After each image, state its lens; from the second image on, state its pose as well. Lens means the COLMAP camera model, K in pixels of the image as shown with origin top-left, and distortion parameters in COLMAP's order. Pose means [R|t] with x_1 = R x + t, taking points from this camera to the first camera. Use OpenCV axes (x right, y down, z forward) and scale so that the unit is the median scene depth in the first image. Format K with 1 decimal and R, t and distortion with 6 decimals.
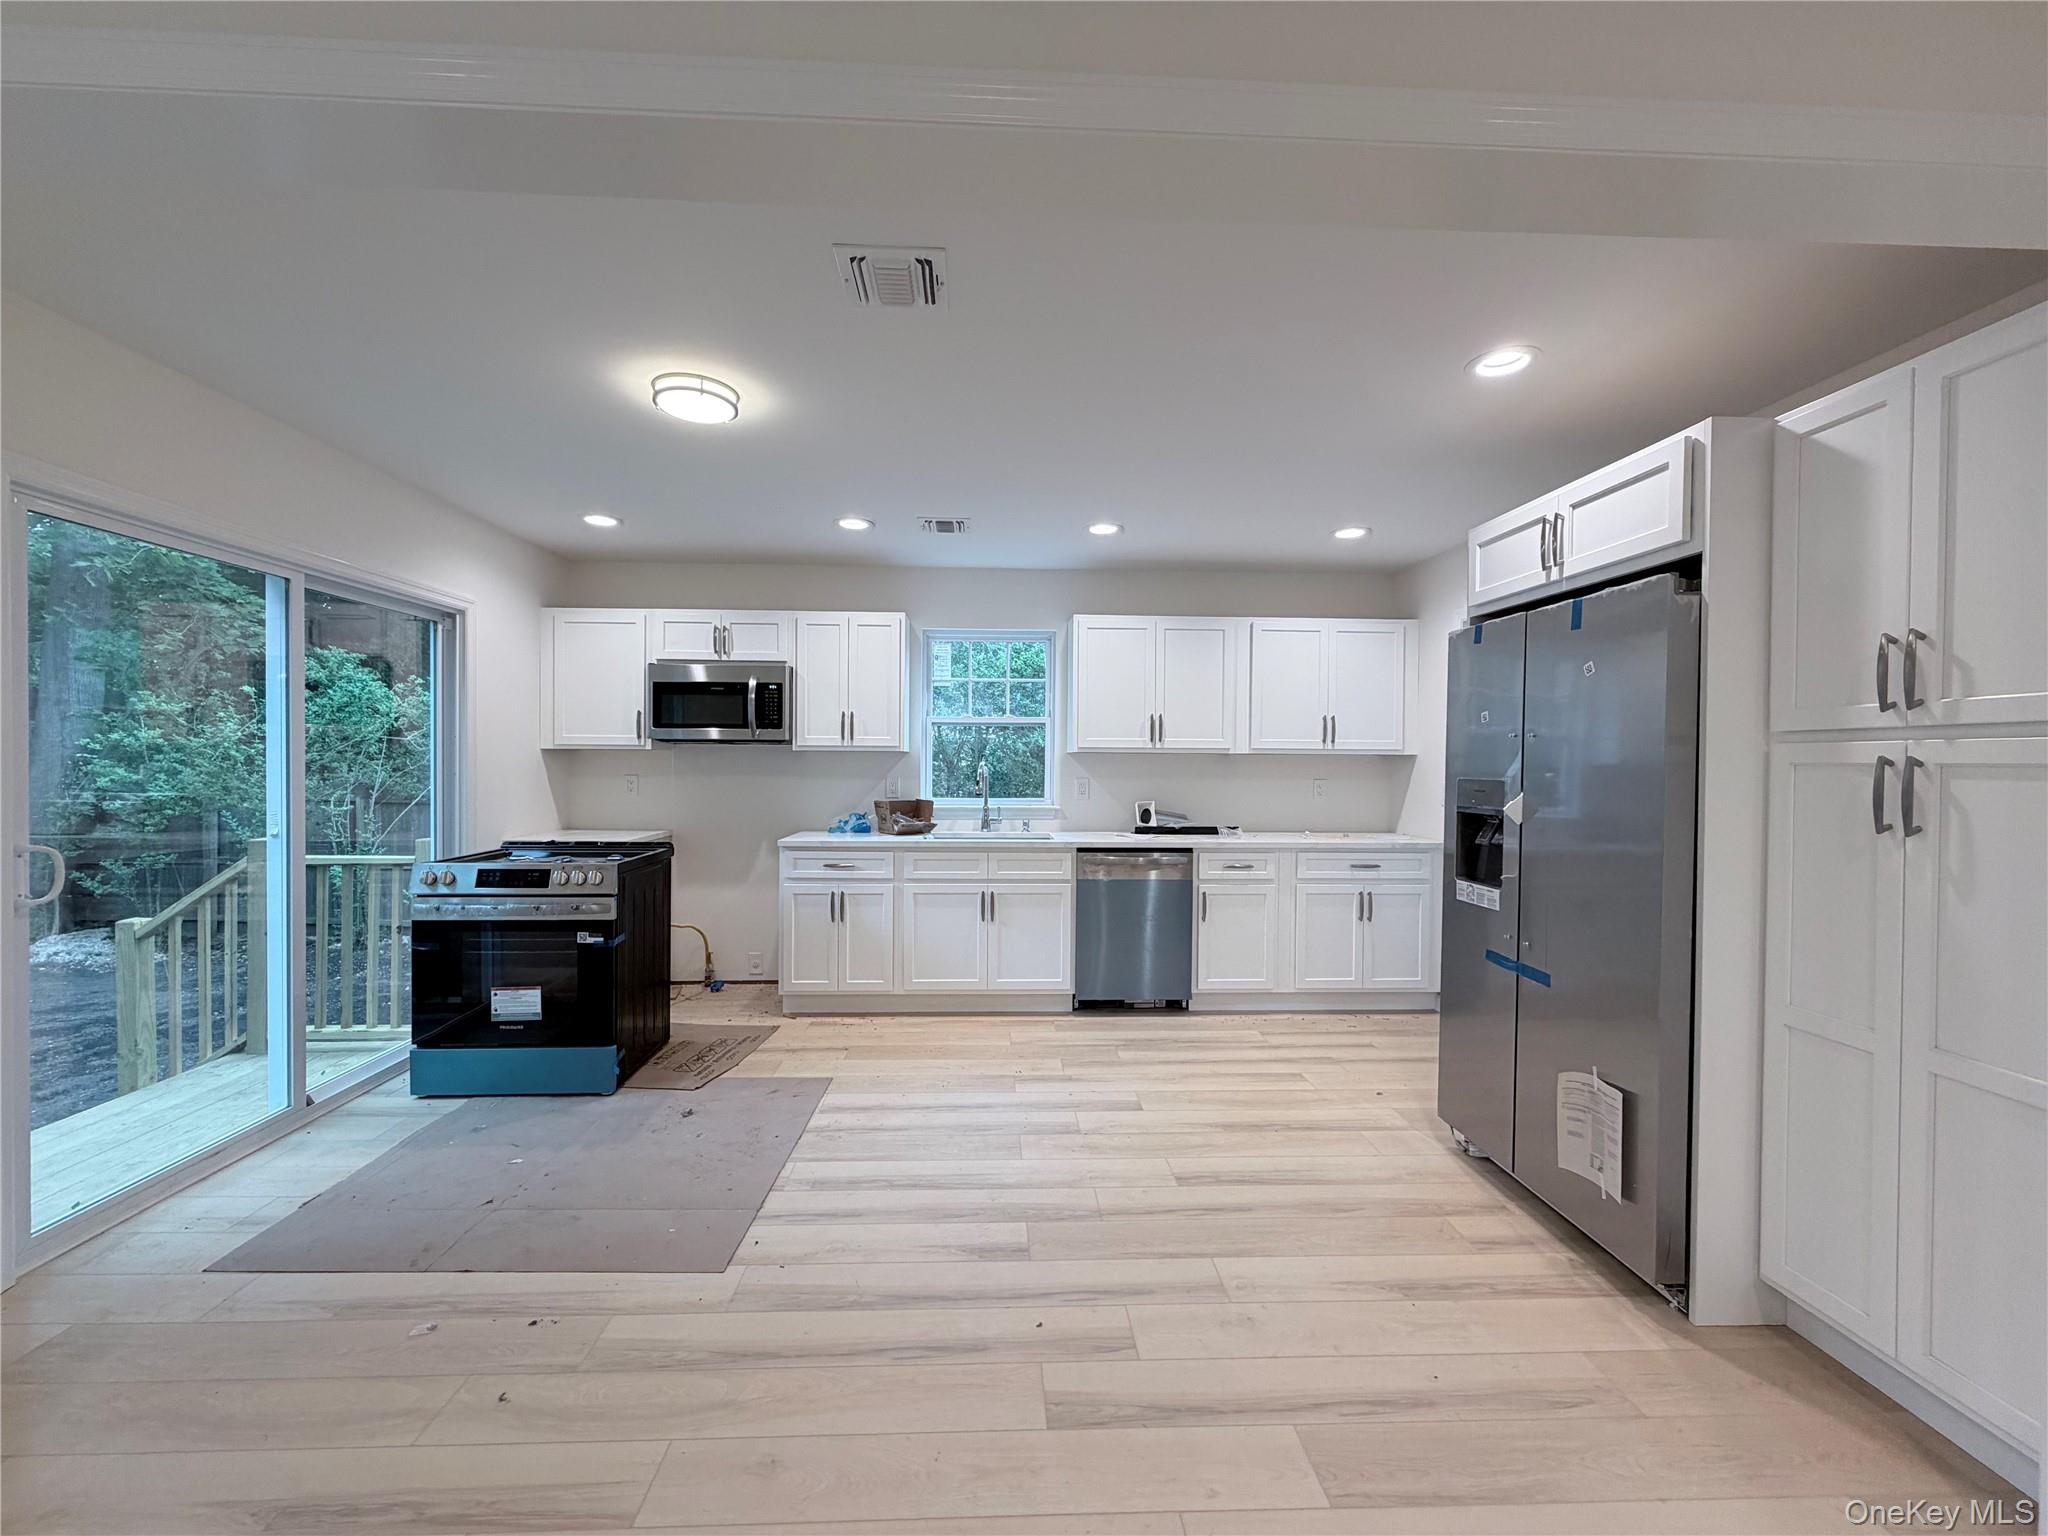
lens RADIAL K [[815.3, 0, 1015.9], [0, 815.3, 769.5], [0, 0, 1]] dist [-0.000722, -0.000226]
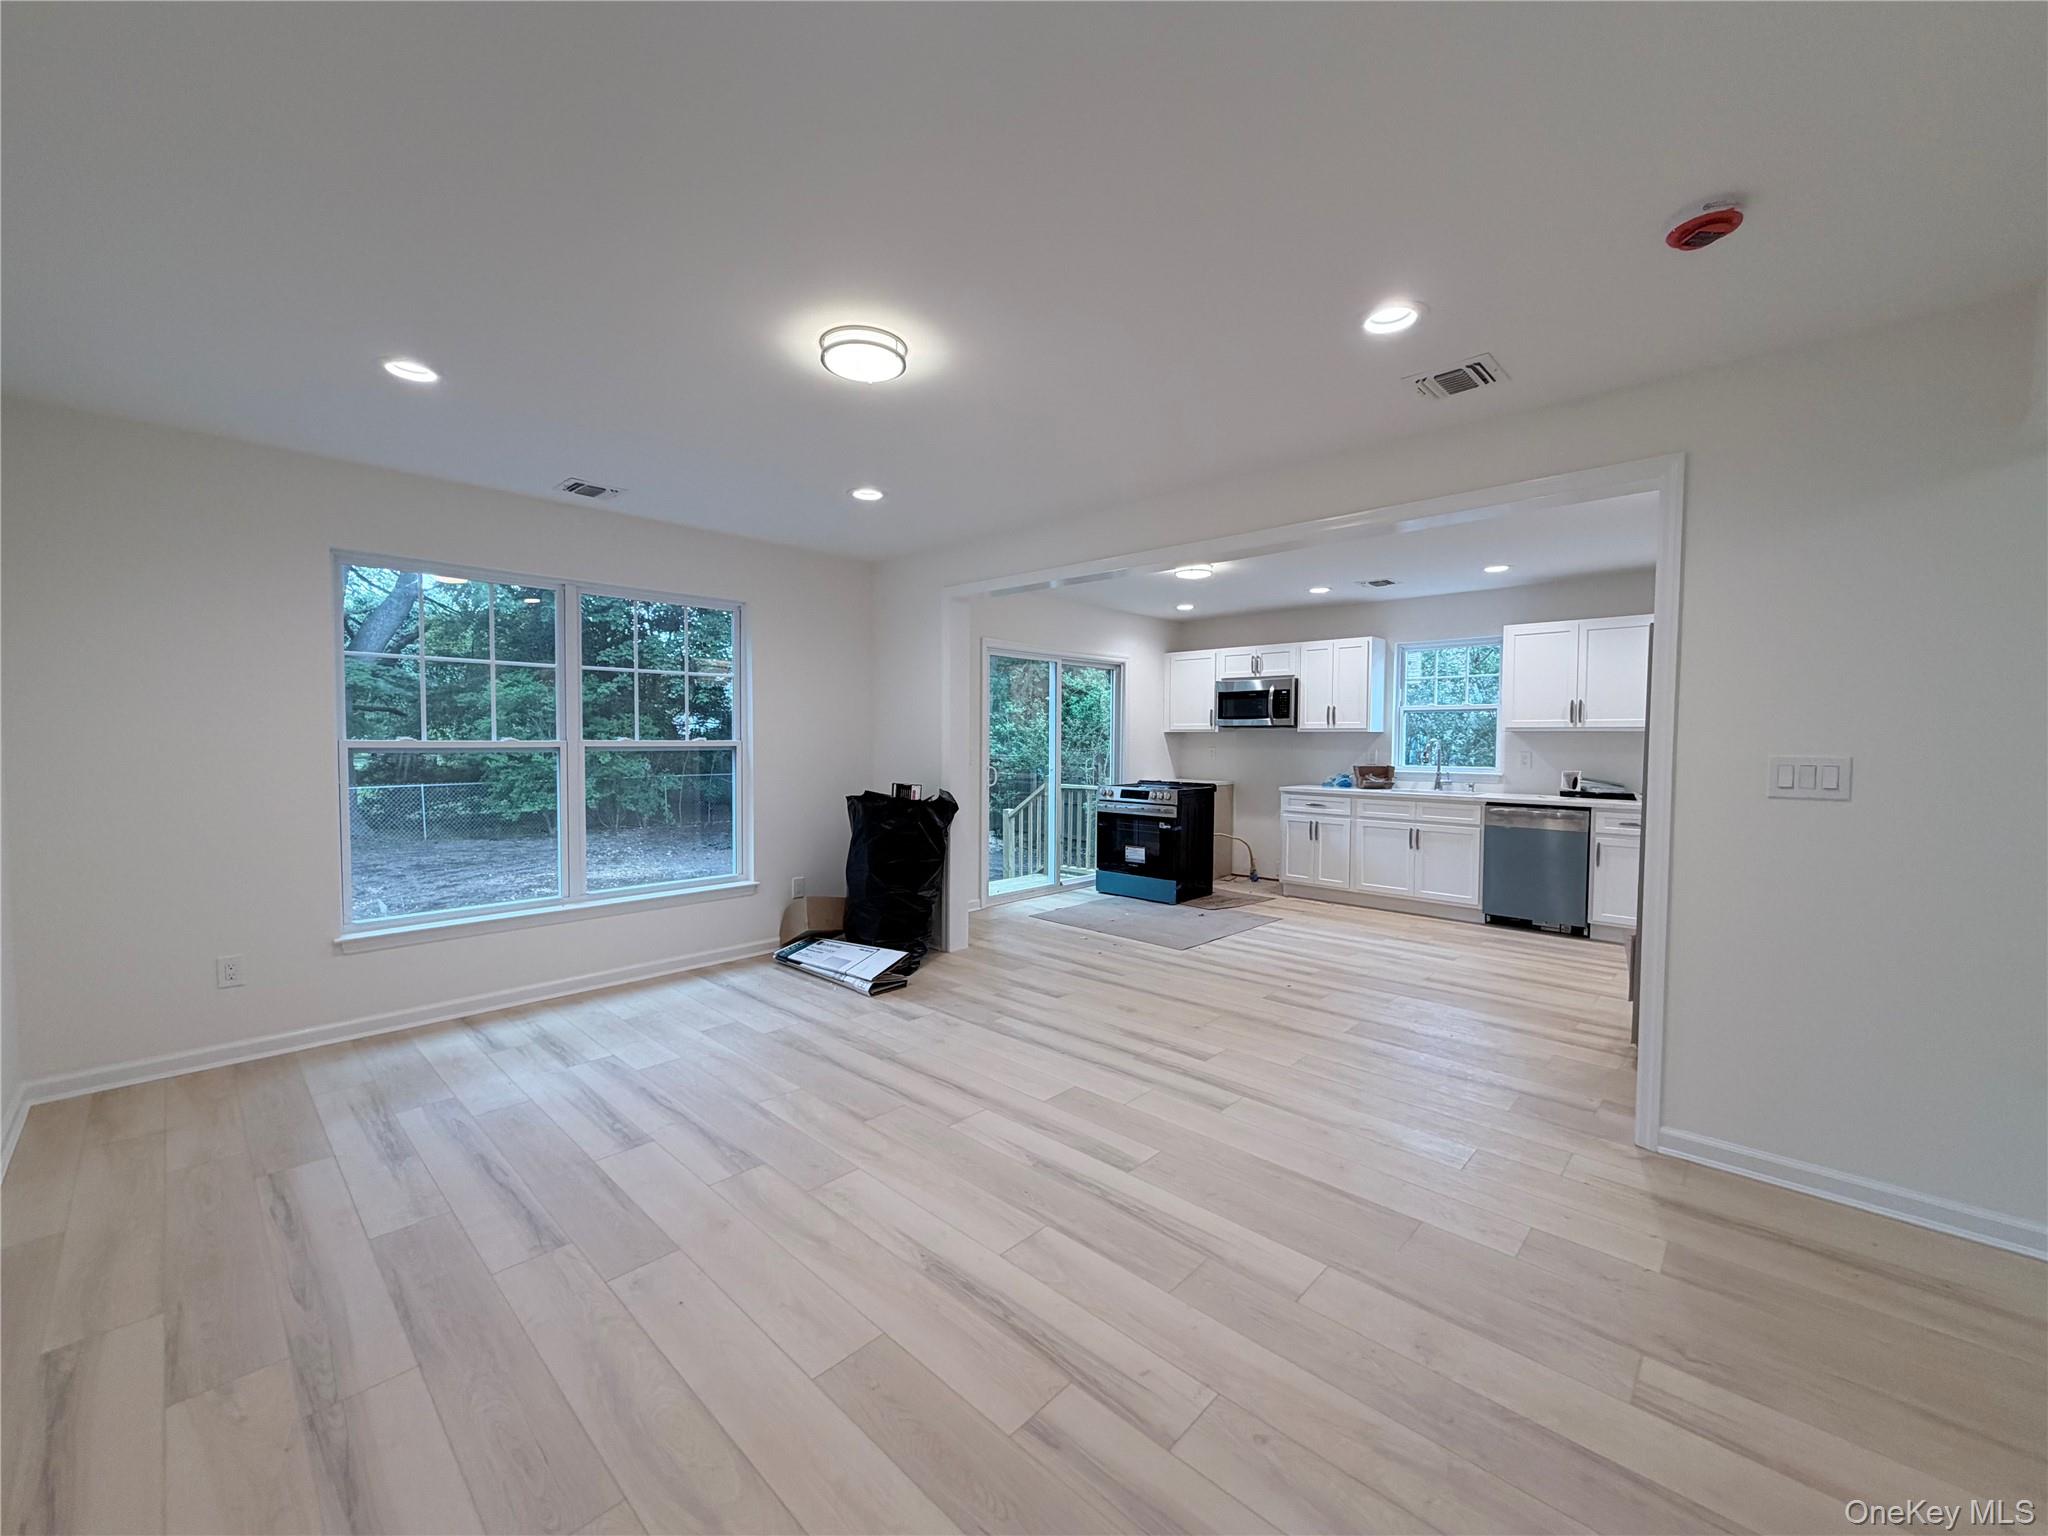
lens RADIAL K [[815.3, 0, 1015.9], [0, 815.3, 769.5], [0, 0, 1]] dist [-0.000722, -0.000226]
pose [[0.694606, 0.024172, -0.718984, 0.559007], [-0.006813, 0.999612, 0.027024, 0.012057], [0.719358, -0.013873, 0.694501, -0.557167]]
